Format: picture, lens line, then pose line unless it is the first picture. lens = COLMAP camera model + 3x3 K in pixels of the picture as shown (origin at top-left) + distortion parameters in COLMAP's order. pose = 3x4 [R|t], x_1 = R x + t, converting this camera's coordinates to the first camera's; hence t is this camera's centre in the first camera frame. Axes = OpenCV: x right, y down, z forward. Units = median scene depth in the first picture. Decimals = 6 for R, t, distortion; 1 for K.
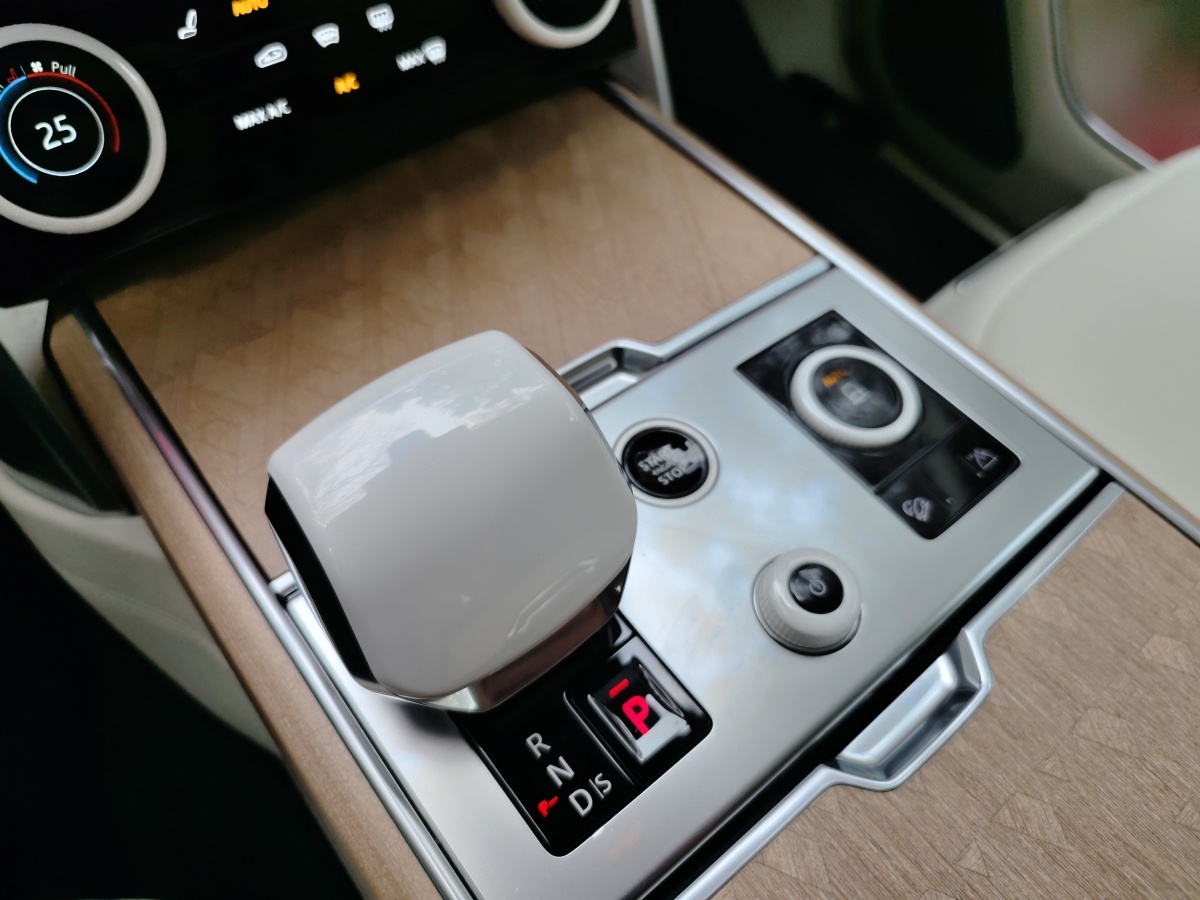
lens RADIAL K [[916.3, 0, 600.0], [0, 916.3, 450.0], [0, 0, 1]] dist [-0.000555, -0.026269]
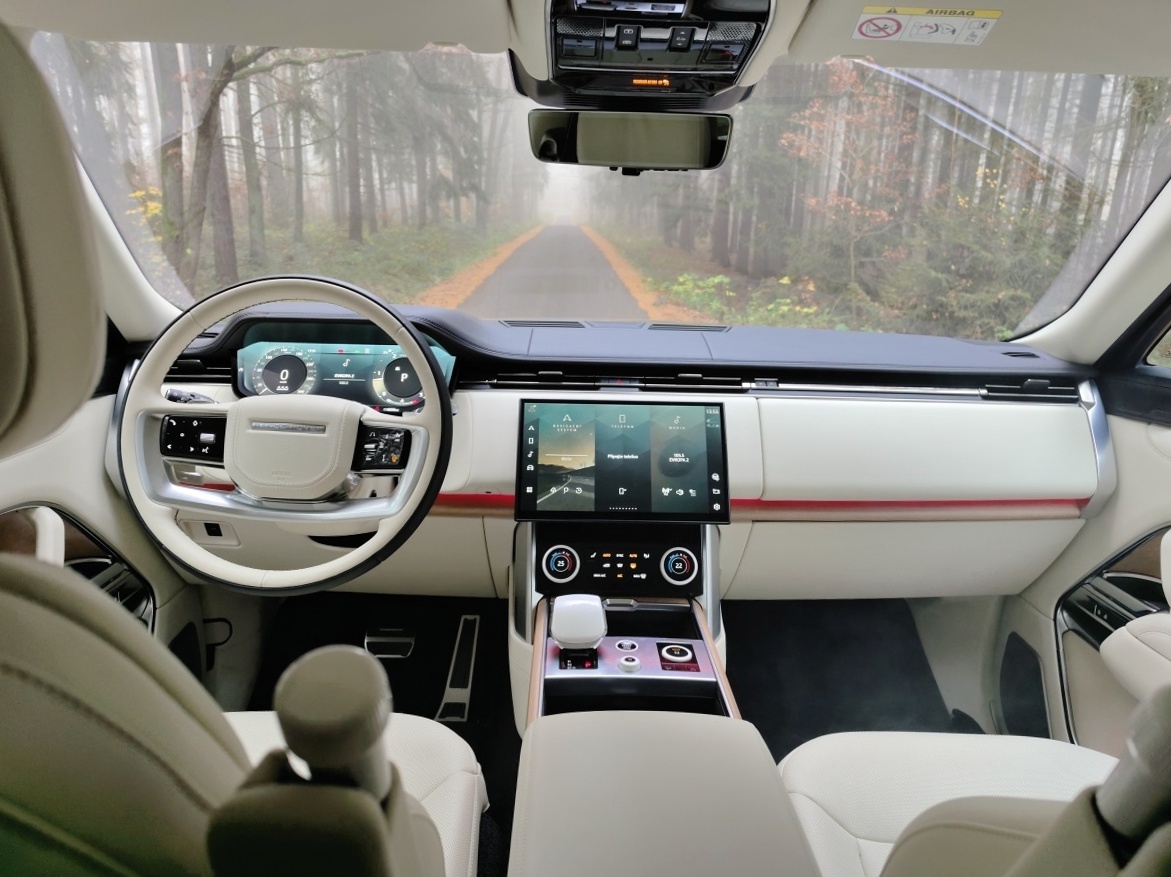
lens RADIAL K [[843.2, 0, 598.3], [0, 843.2, 434.1], [0, 0, 1]] dist [0.032495, -0.003252]
pose [[0.796868, 0.114029, -0.593295, 2.238565], [-0.483173, 0.709825, -0.512535, 1.423468], [0.362691, 0.695087, 0.620732, -2.328145]]
